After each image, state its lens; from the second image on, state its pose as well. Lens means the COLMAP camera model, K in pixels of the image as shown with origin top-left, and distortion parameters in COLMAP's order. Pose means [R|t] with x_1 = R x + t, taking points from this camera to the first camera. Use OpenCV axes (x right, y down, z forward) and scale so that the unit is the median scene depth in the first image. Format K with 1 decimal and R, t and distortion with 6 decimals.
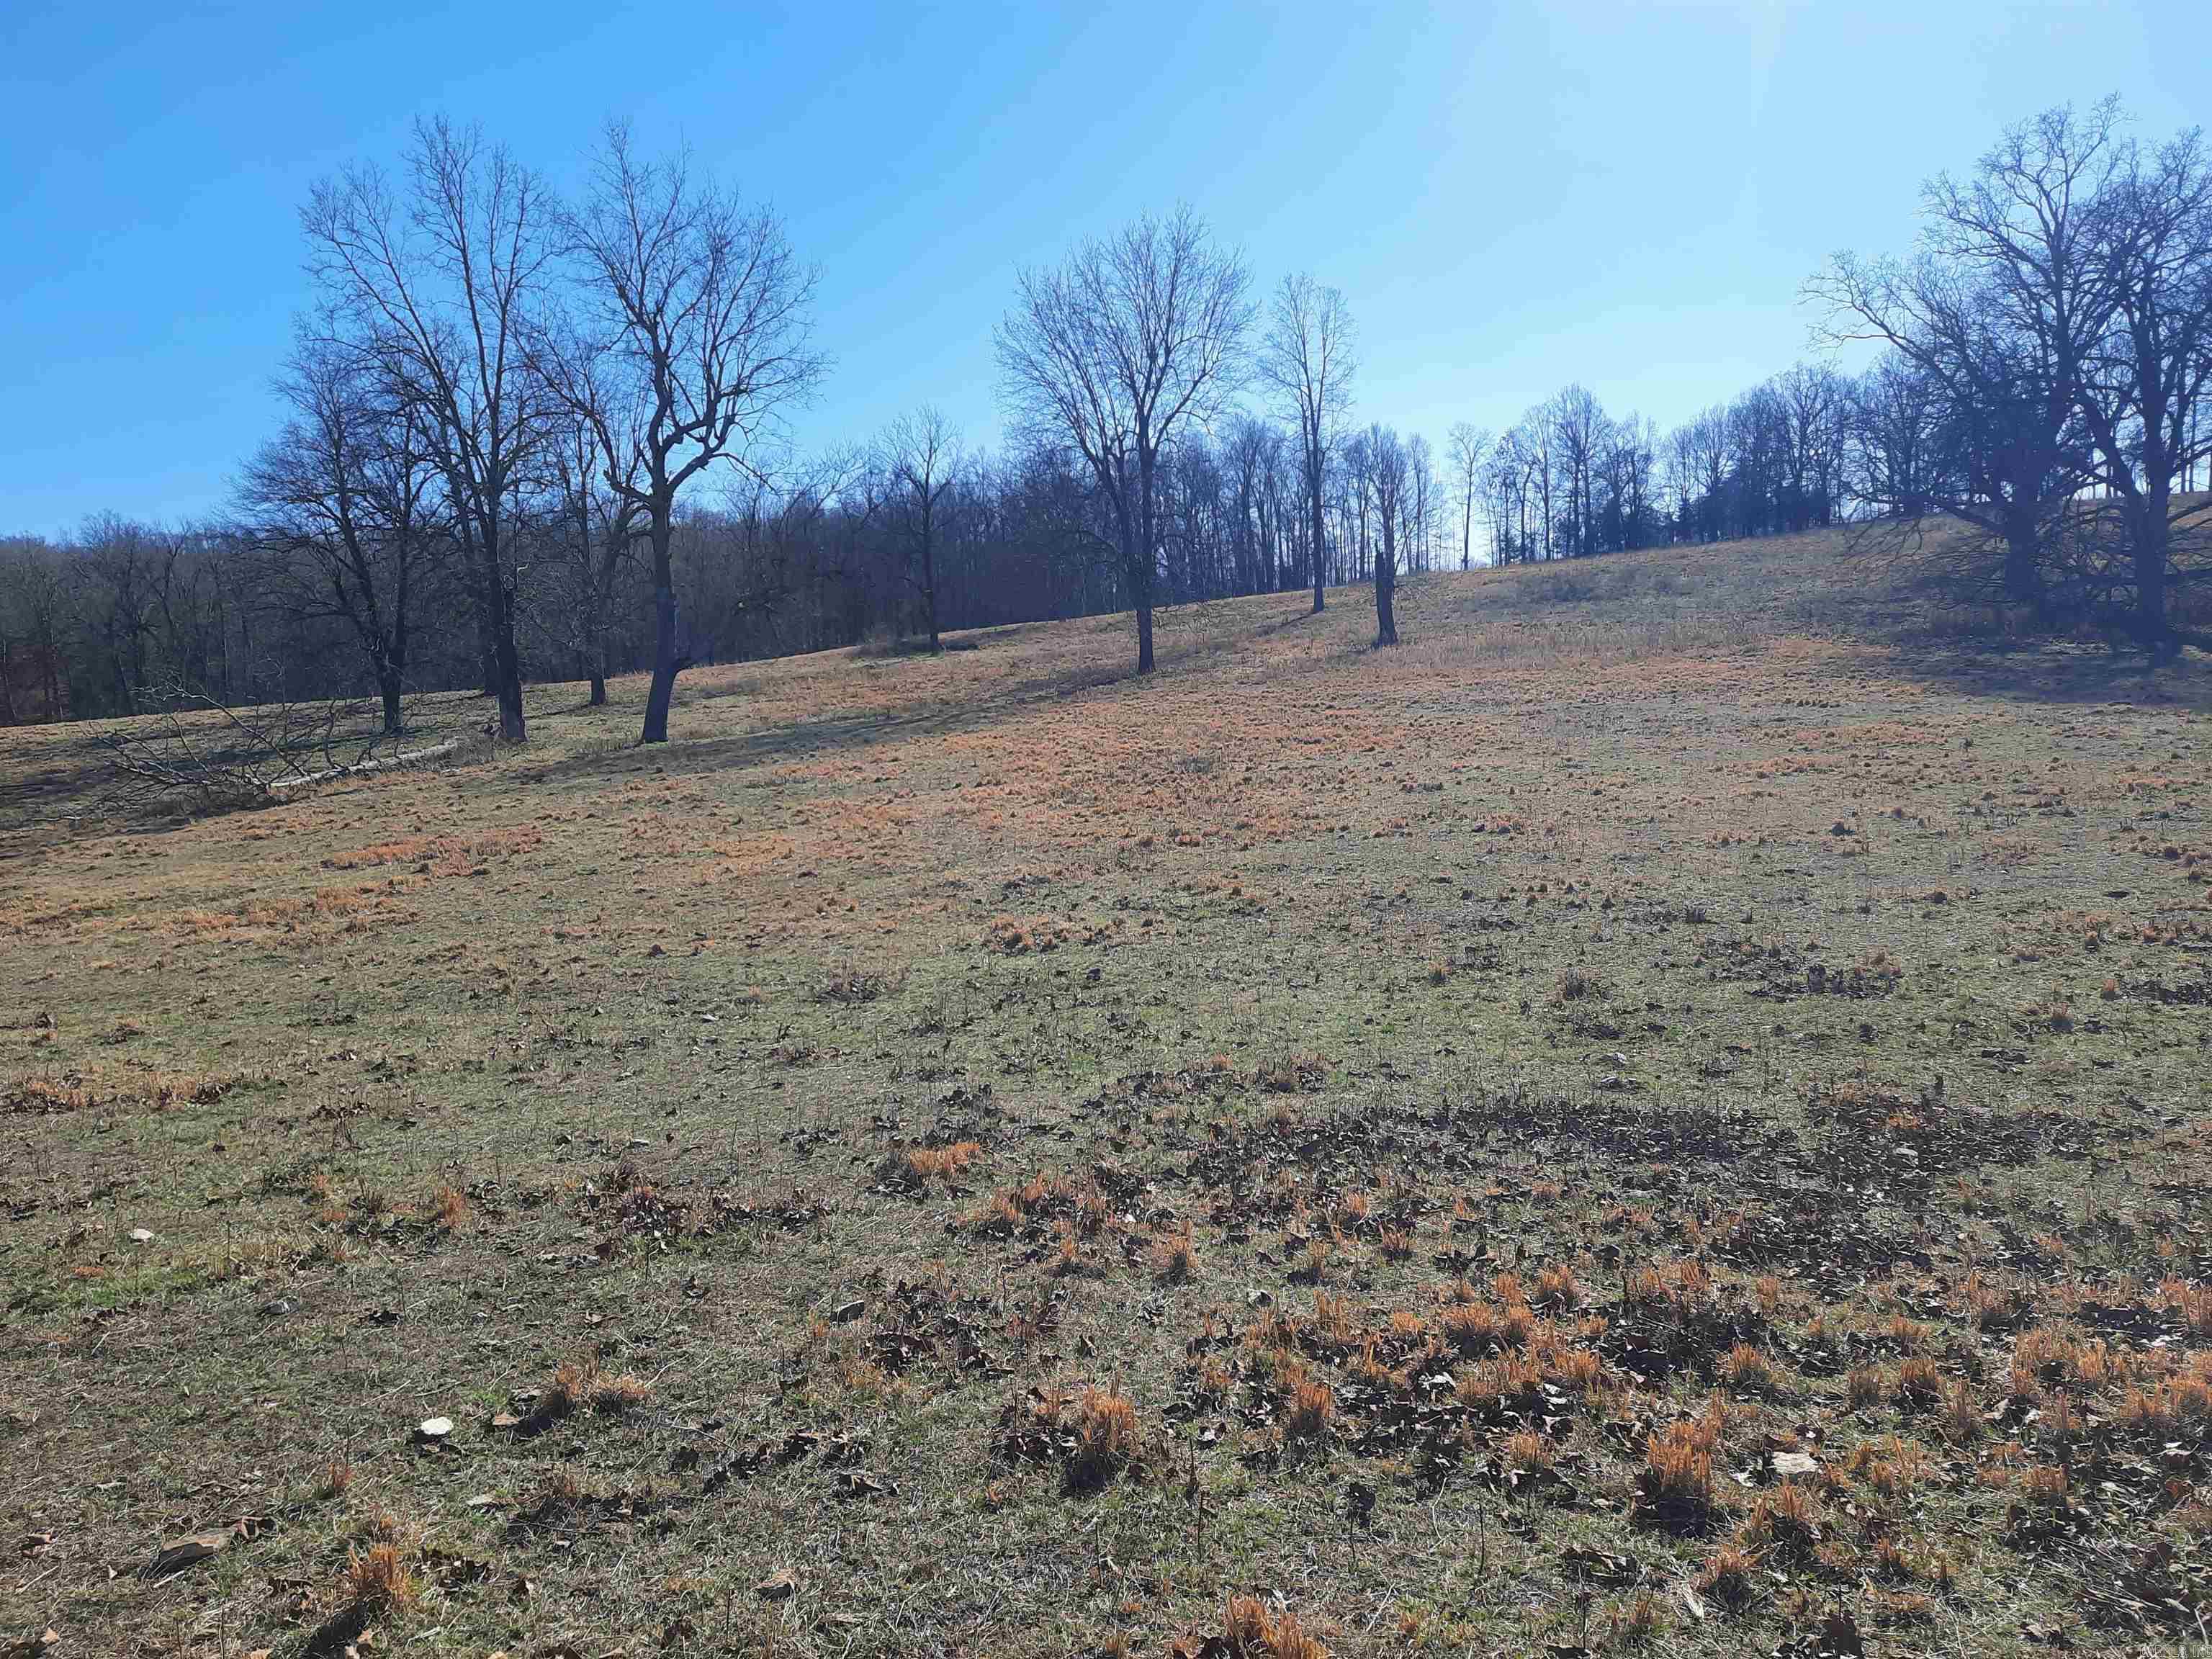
lens RADIAL K [[1503.7, 0, 1100.4], [0, 1503.7, 855.3], [0, 0, 1]] dist [0.047628, -0.046791]
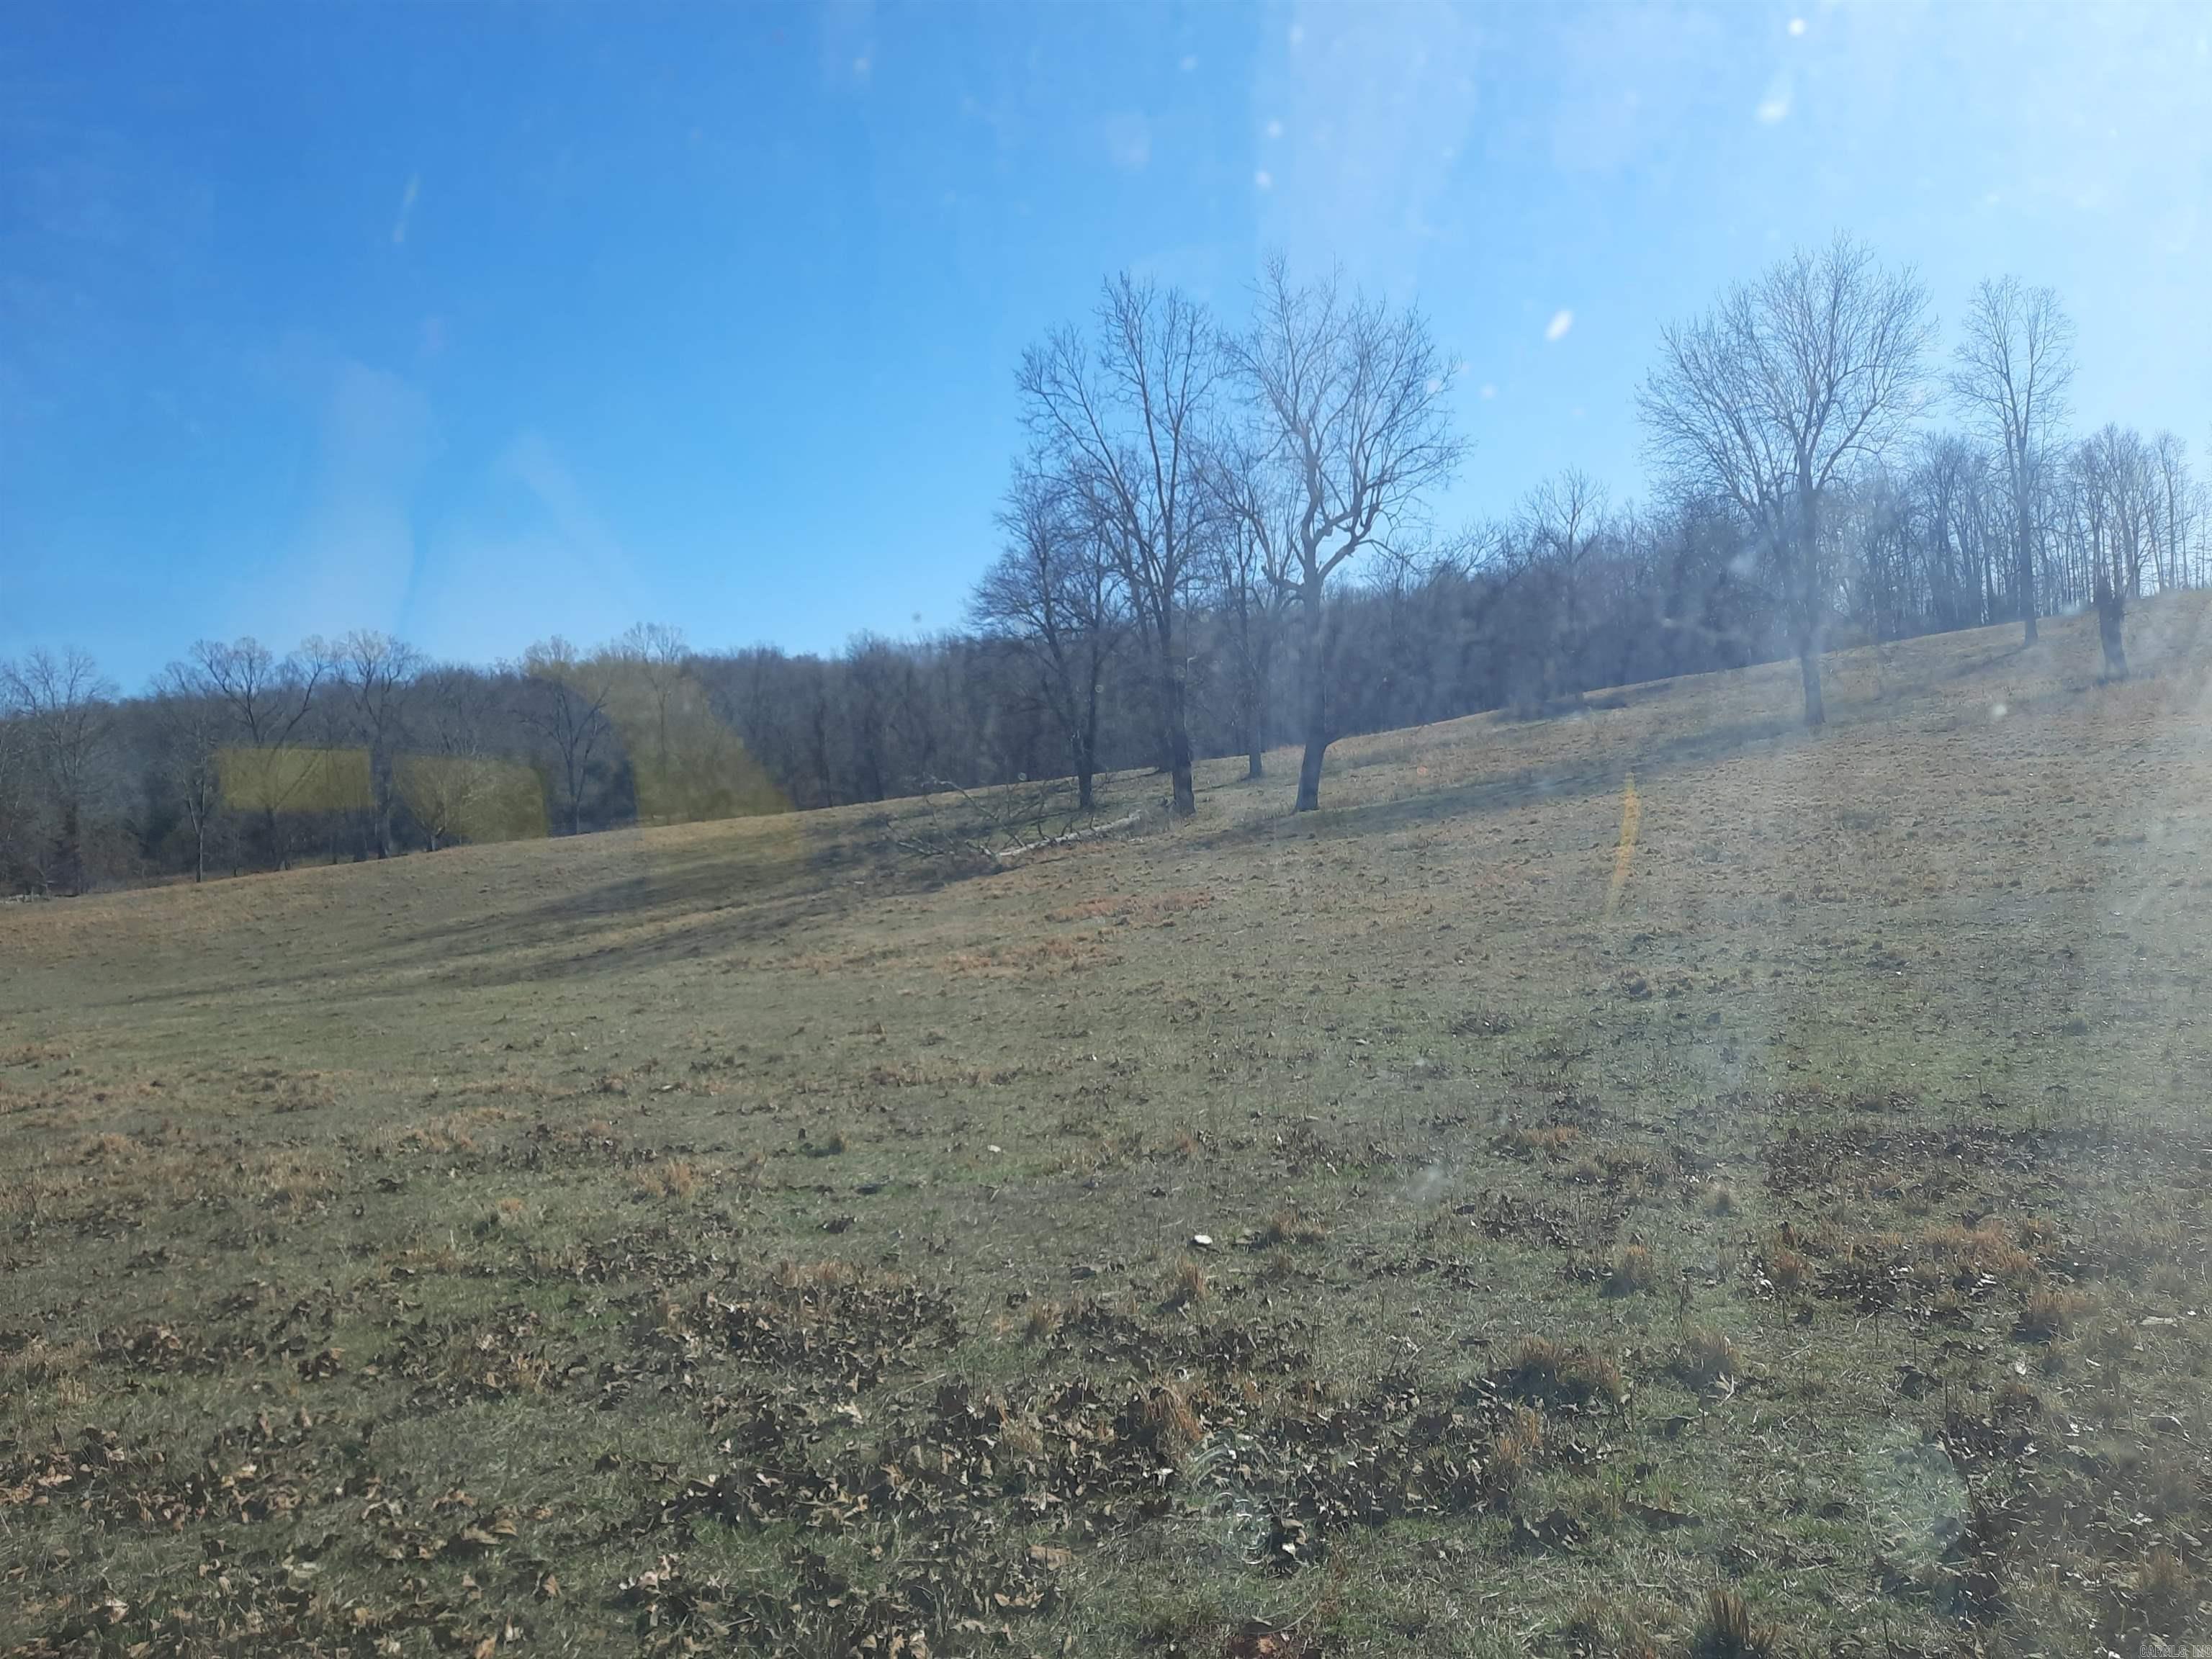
lens RADIAL K [[1585.7, 0, 1103.3], [0, 1585.7, 788.8], [0, 0, 1]] dist [0.055925, -0.054857]
pose [[0.916799, -0.029141, -0.398283, 0.023738], [-0.005316, 0.996355, -0.085138, 0.007030], [0.399313, 0.080172, 0.913303, -0.097193]]
